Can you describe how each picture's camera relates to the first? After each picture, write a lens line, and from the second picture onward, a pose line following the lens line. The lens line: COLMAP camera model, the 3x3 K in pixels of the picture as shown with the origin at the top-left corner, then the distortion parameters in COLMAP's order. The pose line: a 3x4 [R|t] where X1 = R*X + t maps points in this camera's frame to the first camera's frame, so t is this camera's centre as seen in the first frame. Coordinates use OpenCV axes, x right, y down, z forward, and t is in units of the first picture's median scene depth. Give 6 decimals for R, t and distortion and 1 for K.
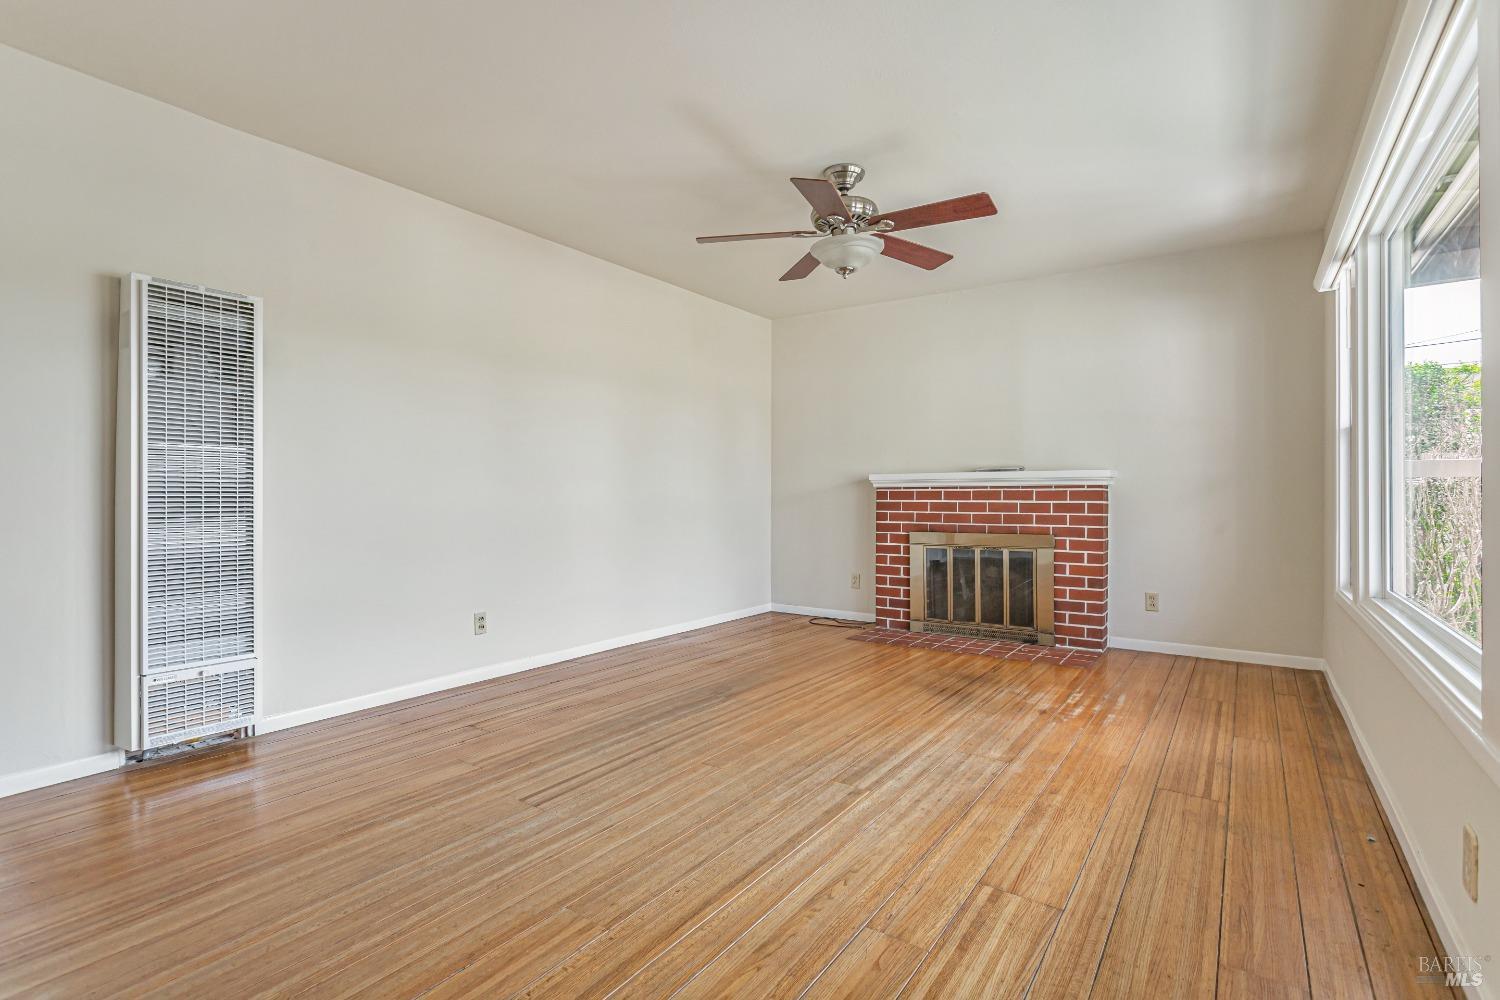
lens RADIAL K [[719.1, 0, 743.8], [0, 719.1, 493.2], [0, 0, 1]] dist [-0.006571, 0.003173]
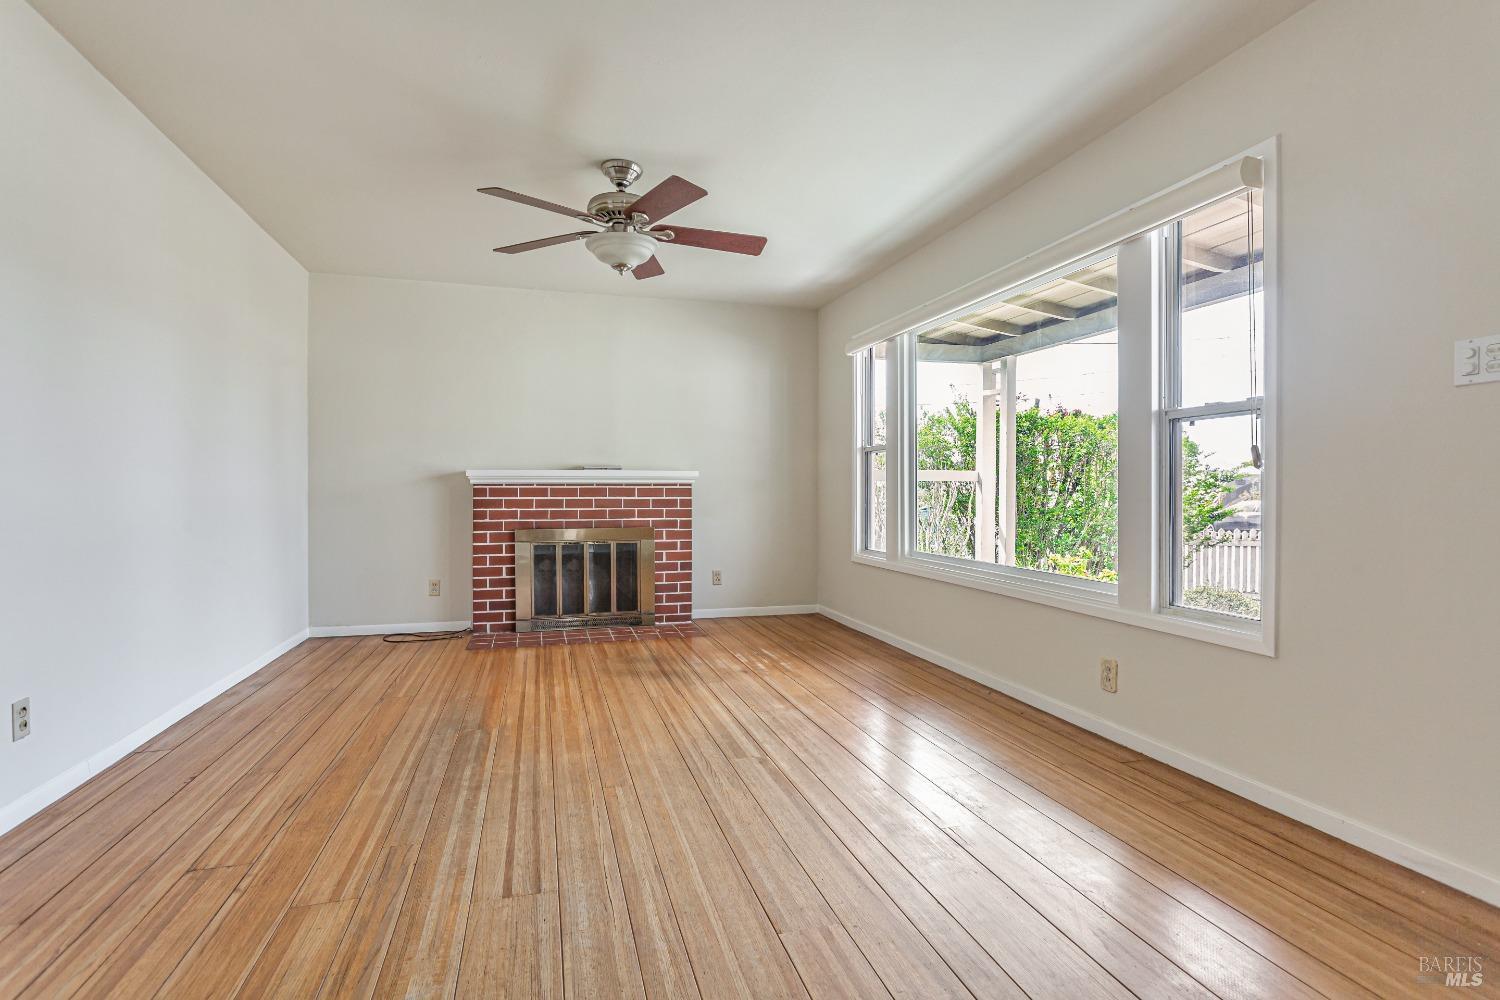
lens RADIAL K [[719.1, 0, 755.0], [0, 719.1, 496.5], [0, 0, 1]] dist [-0.006571, 0.003173]
pose [[0.622108, -0.003230, 0.782925, -0.587464], [-0.004135, 0.999964, 0.007412, 0.000362], [-0.782920, -0.007849, 0.622073, 0.263172]]
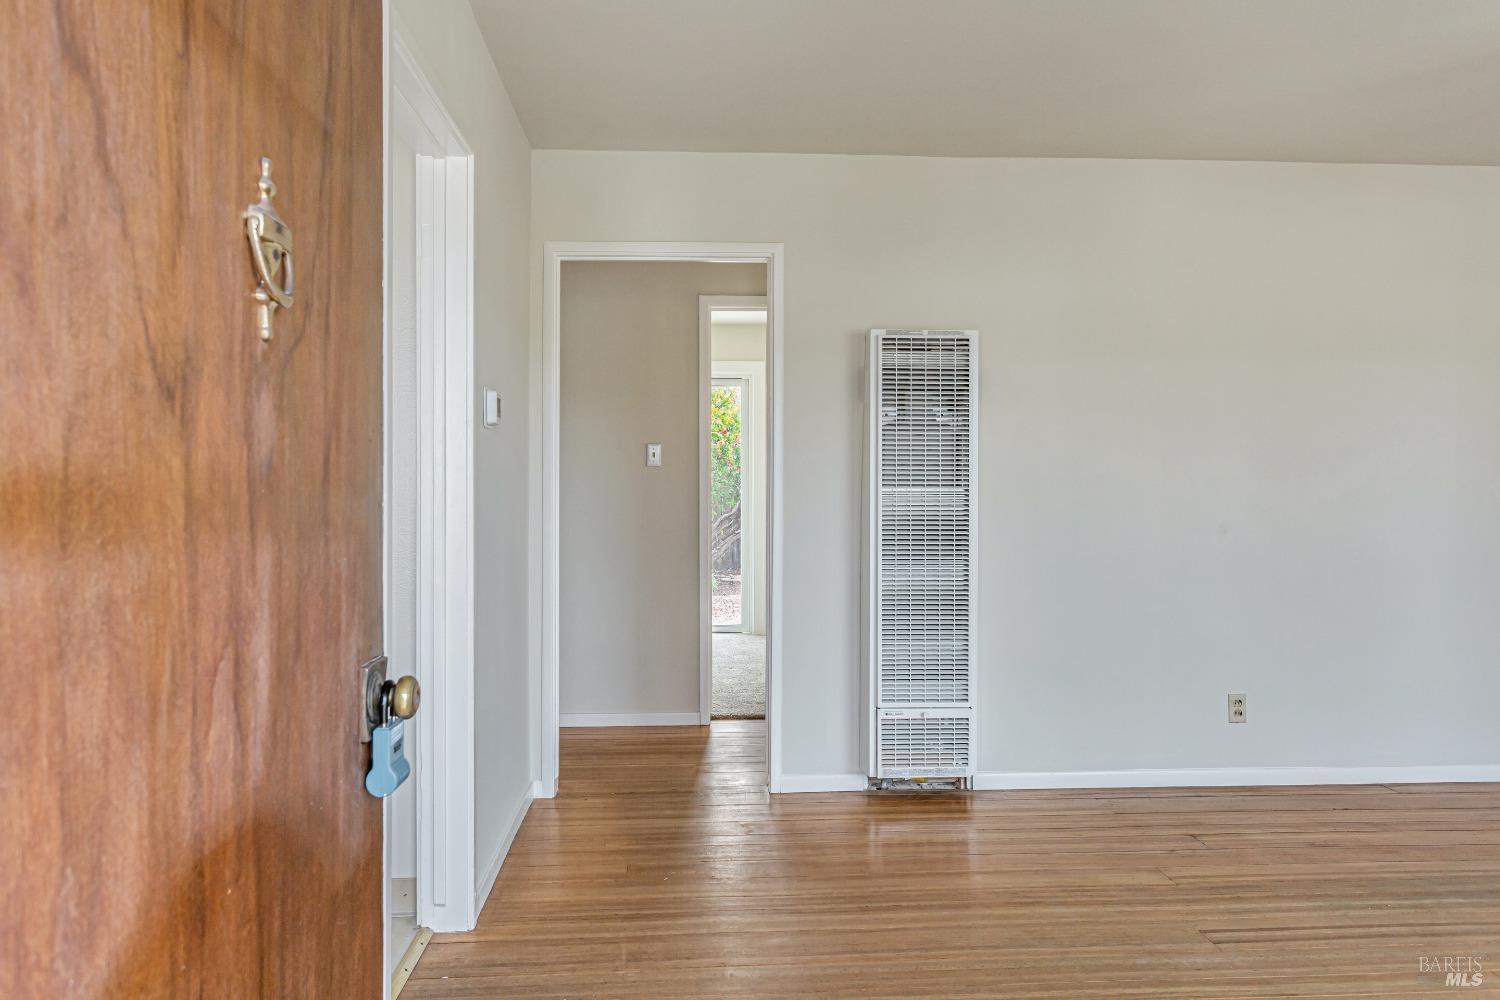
lens RADIAL K [[1112.1, 0, 745.3], [0, 1112.1, 501.2], [0, 0, 1]] dist [0.004524, -0.003599]
pose [[0.625683, 0.011861, -0.779988, 0.278850], [-0.001279, 0.999899, 0.014179, -0.064850], [0.780077, -0.007874, 0.625634, -0.158025]]
